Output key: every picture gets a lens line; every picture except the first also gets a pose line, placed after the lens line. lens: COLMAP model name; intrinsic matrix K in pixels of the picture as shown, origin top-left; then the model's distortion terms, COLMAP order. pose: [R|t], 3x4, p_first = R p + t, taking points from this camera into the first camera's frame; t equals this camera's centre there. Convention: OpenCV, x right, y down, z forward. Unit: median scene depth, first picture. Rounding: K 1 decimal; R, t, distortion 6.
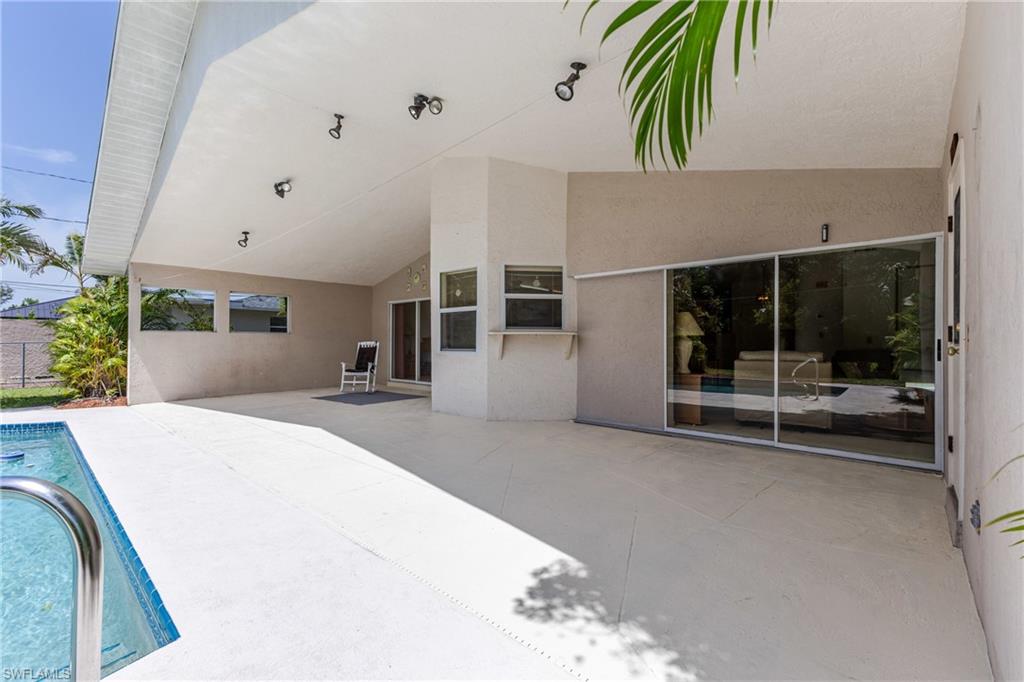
lens RADIAL K [[443.1, 0, 515.2], [0, 443.1, 344.1], [0, 0, 1]] dist [0.001505, 0.001064]
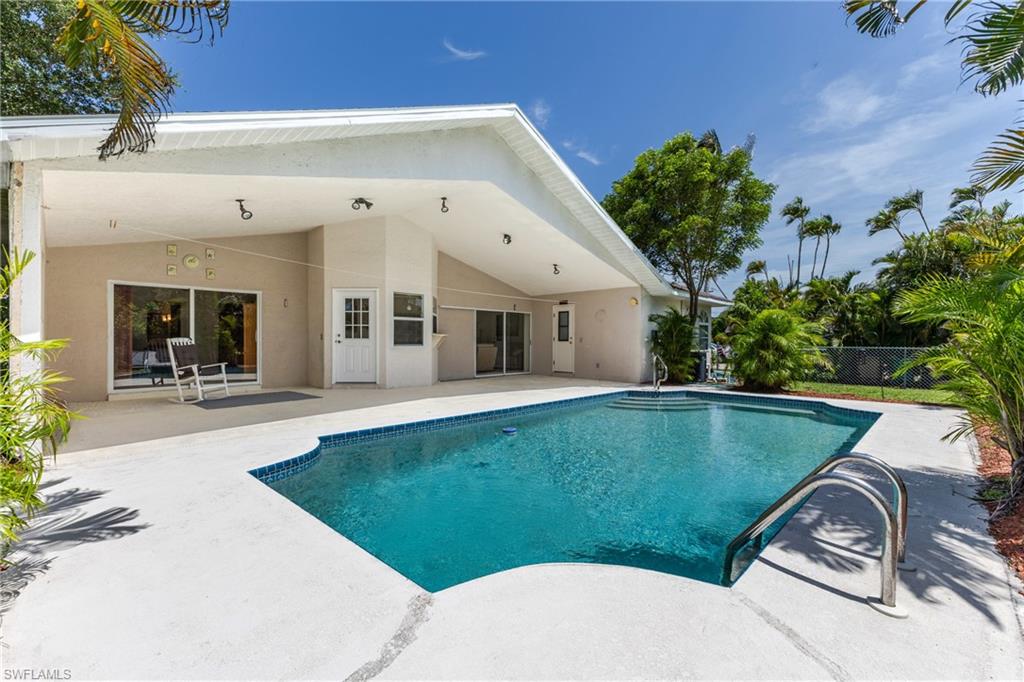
lens RADIAL K [[443.1, 0, 514.5], [0, 443.1, 340.6], [0, 0, 1]] dist [0.001505, 0.001064]
pose [[0.024592, -0.003475, 0.999692, -1.291482], [-0.005670, 0.999977, 0.003615, -0.007240], [-0.999681, -0.005757, 0.024571, 0.457134]]
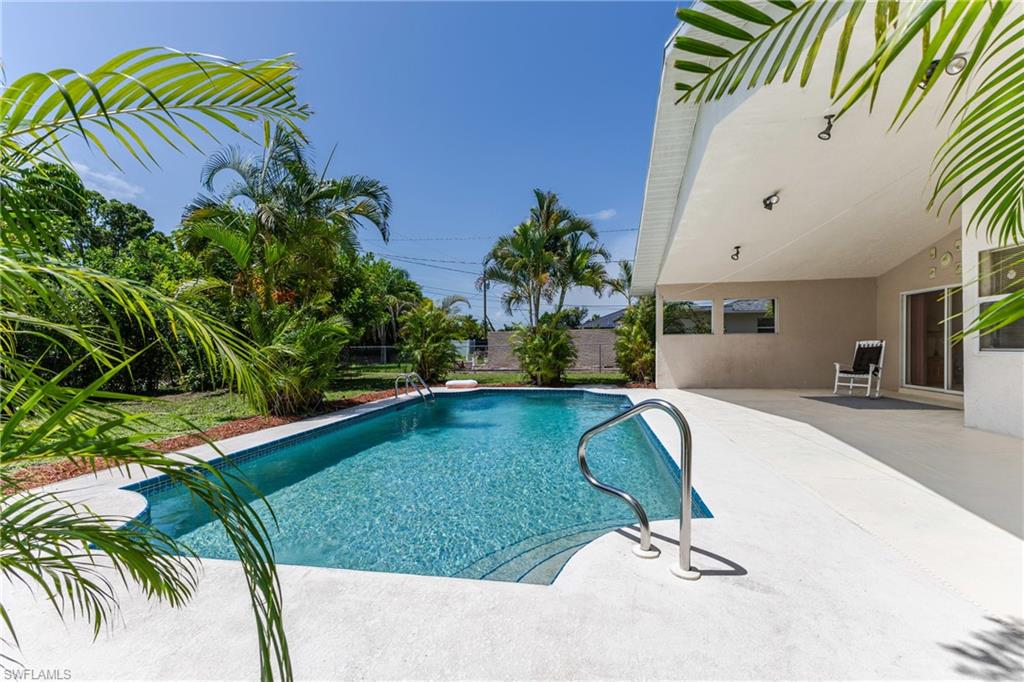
lens RADIAL K [[443.1, 0, 507.9], [0, 443.1, 346.5], [0, 0, 1]] dist [0.001505, 0.001064]
pose [[0.527308, -0.000881, -0.849674, 0.048599], [0.005543, 0.999982, 0.002404, 0.000315], [0.849656, -0.005978, 0.527303, -0.100958]]
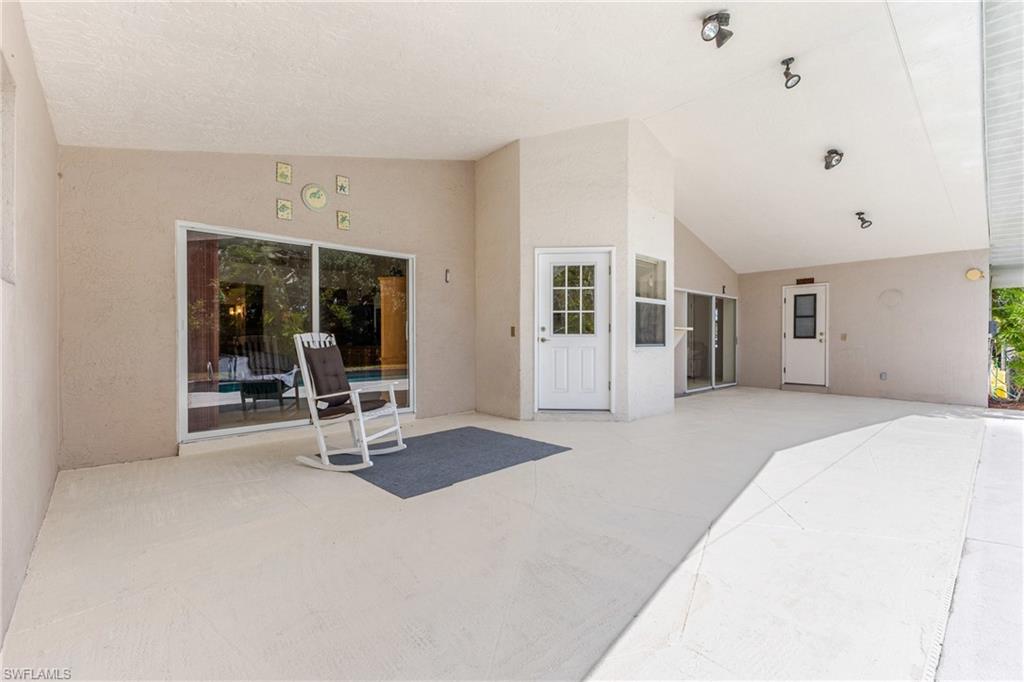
lens RADIAL K [[443.1, 0, 513.6], [0, 443.1, 340.3], [0, 0, 1]] dist [0.001505, 0.001064]
pose [[0.093465, -0.006021, 0.995604, -0.825327], [-0.003251, 0.999975, 0.006352, -0.001148], [-0.995617, -0.003831, 0.093444, 0.925178]]
